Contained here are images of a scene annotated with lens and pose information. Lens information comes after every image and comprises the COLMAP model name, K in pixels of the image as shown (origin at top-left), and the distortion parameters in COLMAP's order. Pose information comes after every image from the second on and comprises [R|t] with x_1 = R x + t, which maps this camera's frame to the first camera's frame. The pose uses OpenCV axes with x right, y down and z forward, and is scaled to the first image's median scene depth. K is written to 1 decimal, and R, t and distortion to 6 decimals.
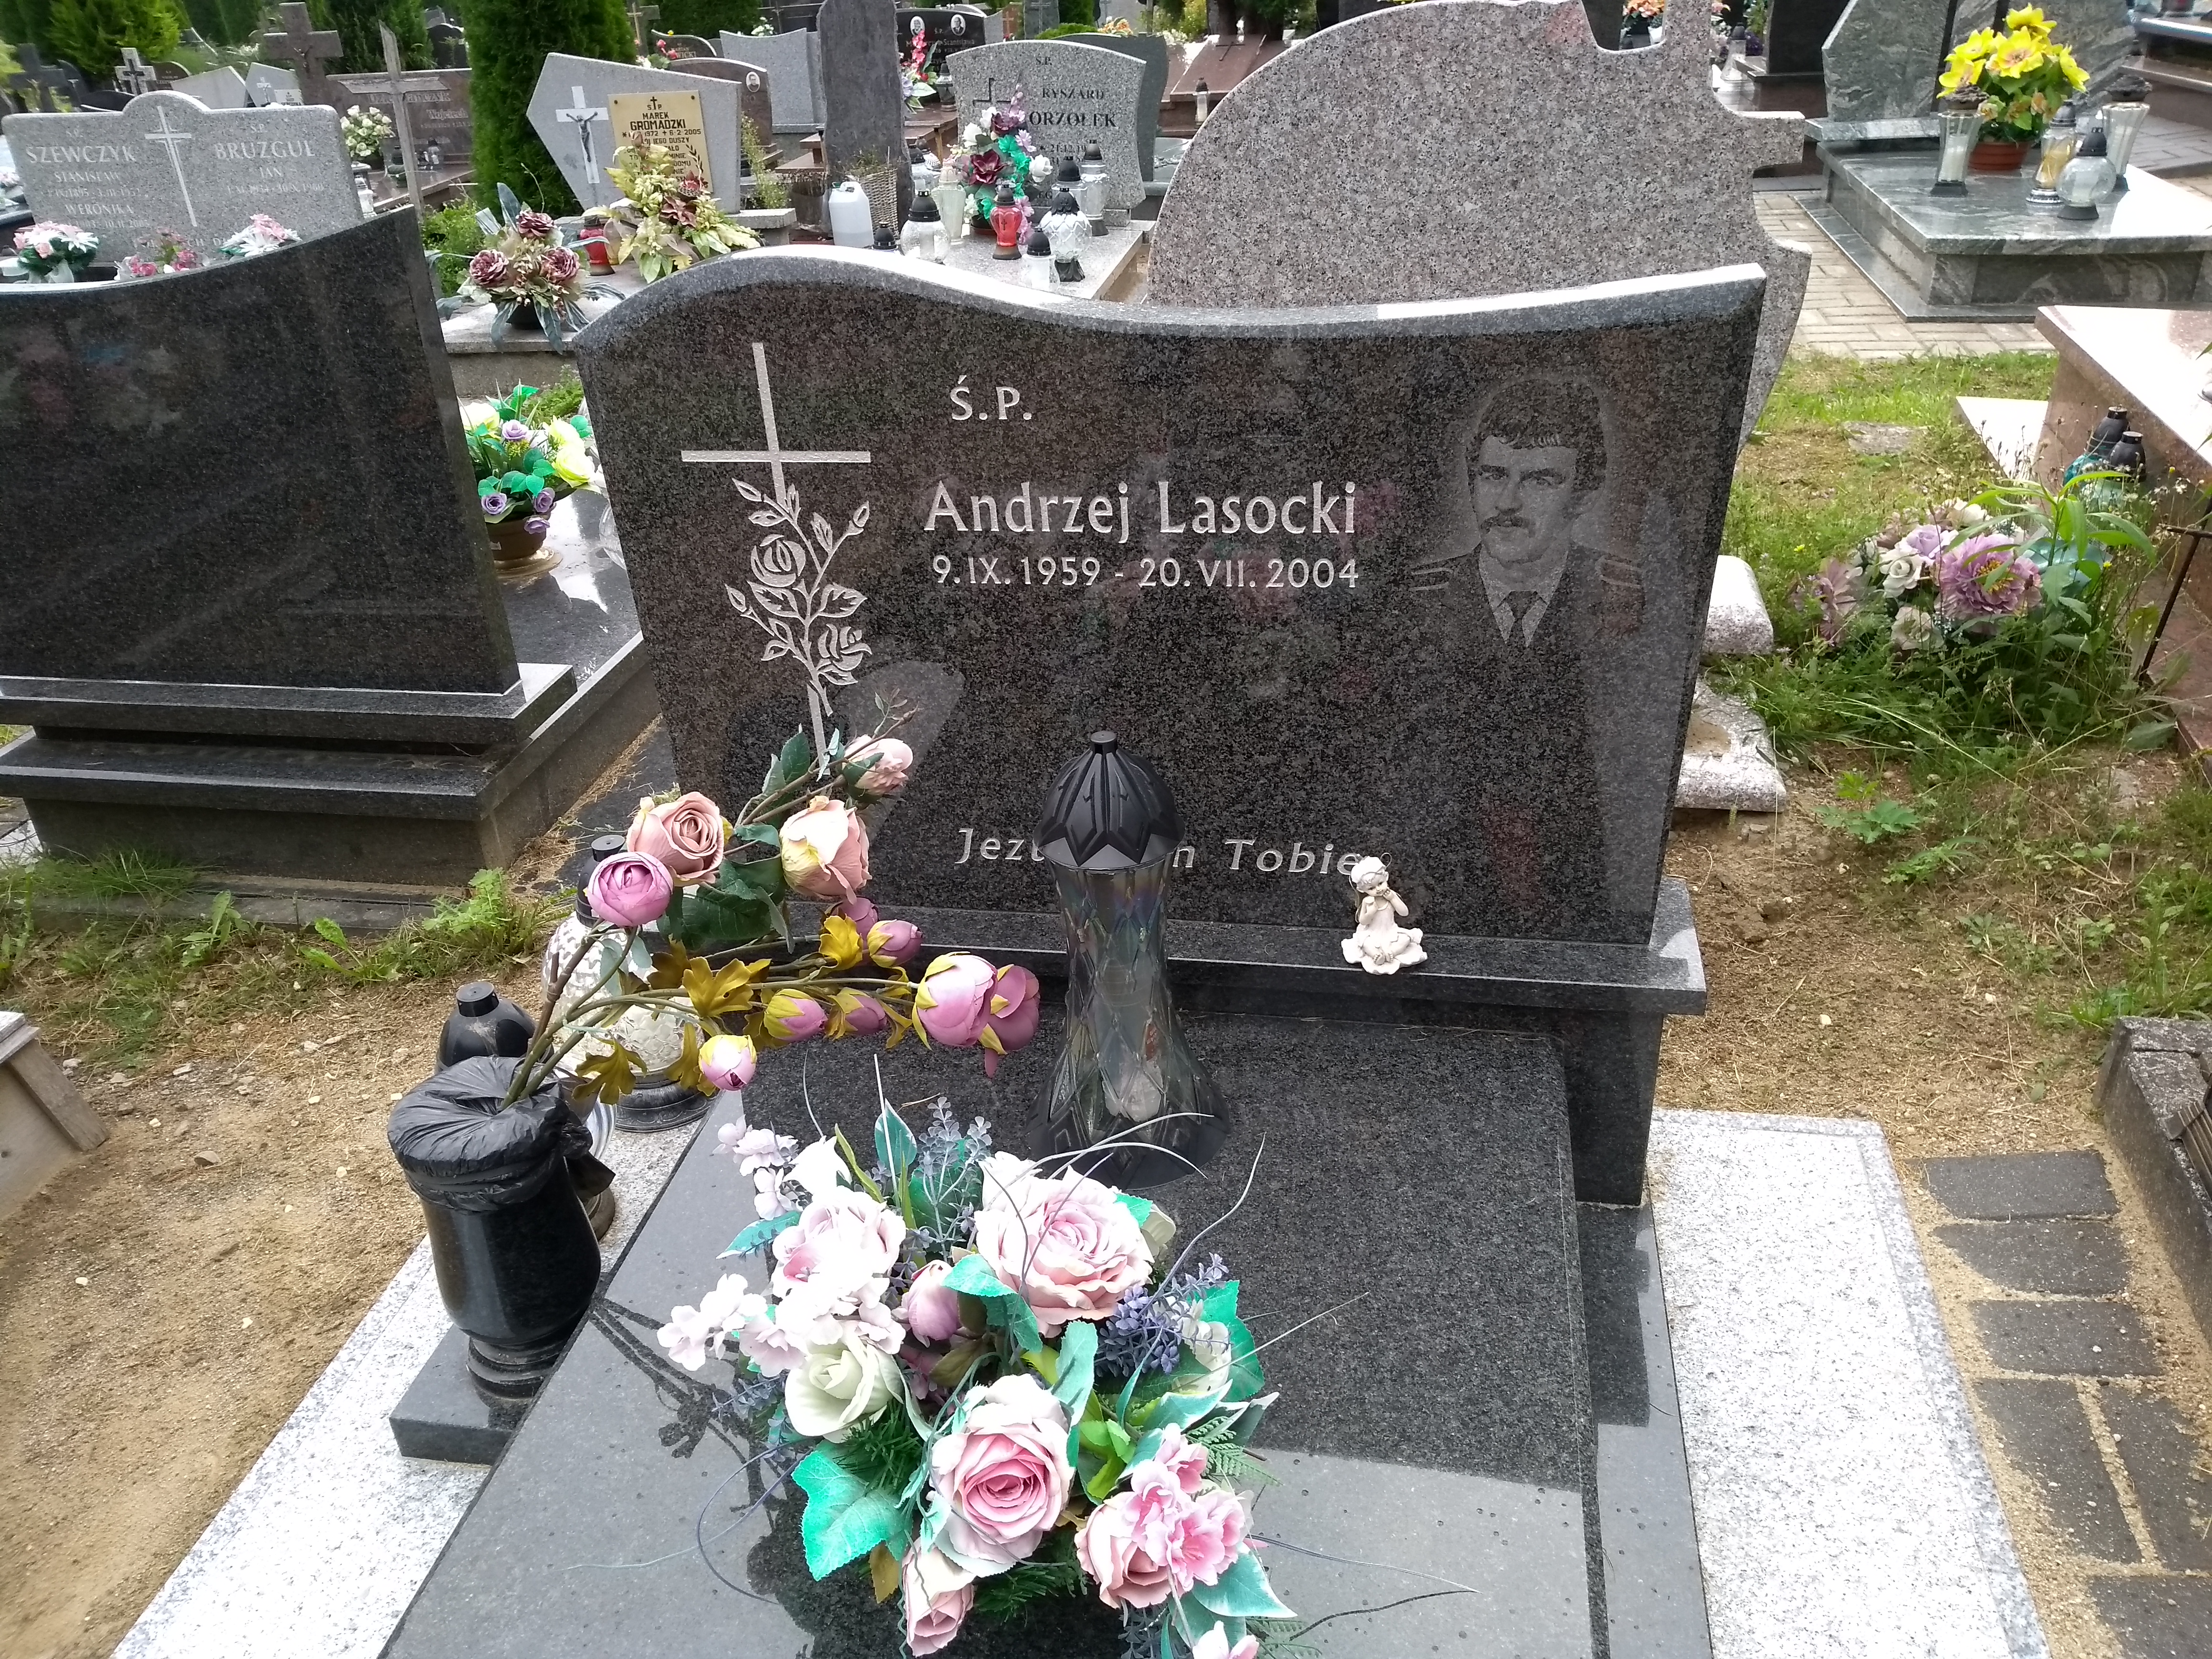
lens RADIAL K [[1756.5, 0, 1106.0], [0, 1756.5, 829.5], [0, 0, 1]] dist [-0.029724, 0.036612]
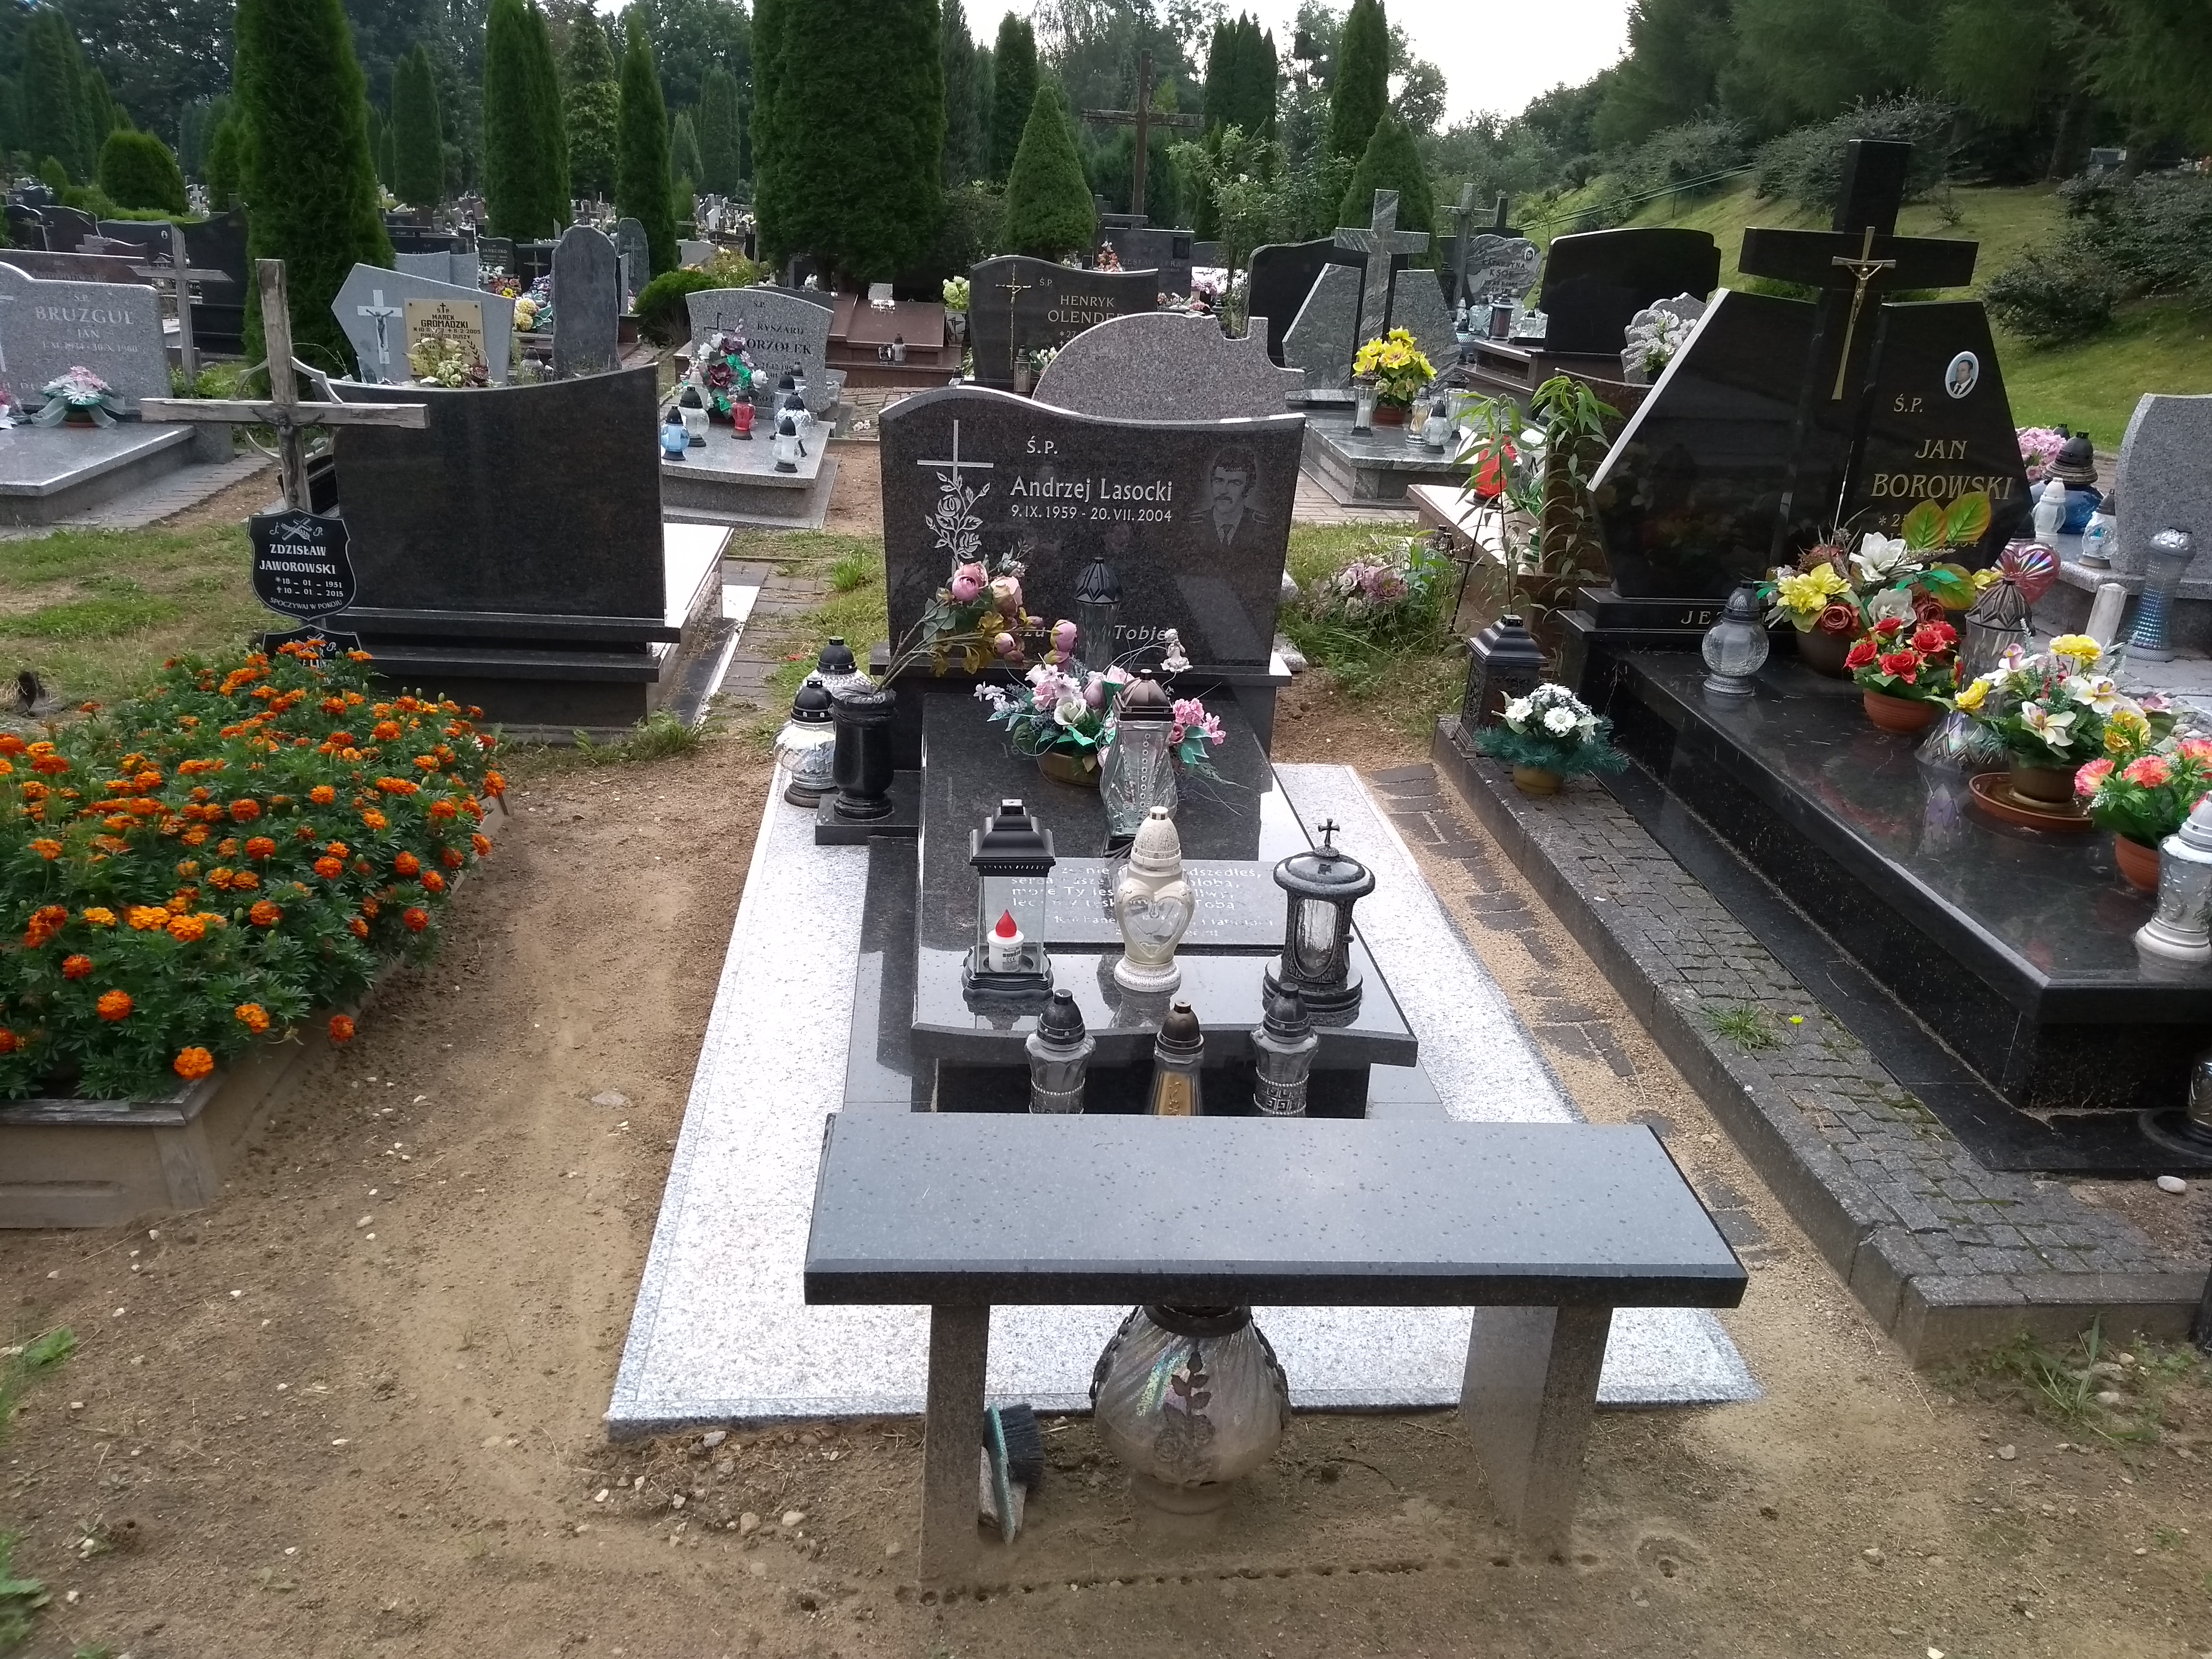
lens RADIAL K [[1607.3, 0, 1106.0], [0, 1607.3, 829.5], [0, 0, 1]] dist [-0.005316, 0.004244]
pose [[0.961358, -0.000937, 0.275298, -0.163842], [0.029671, 0.994522, -0.100227, 0.149860], [-0.273696, 0.104522, 0.956120, -0.337925]]
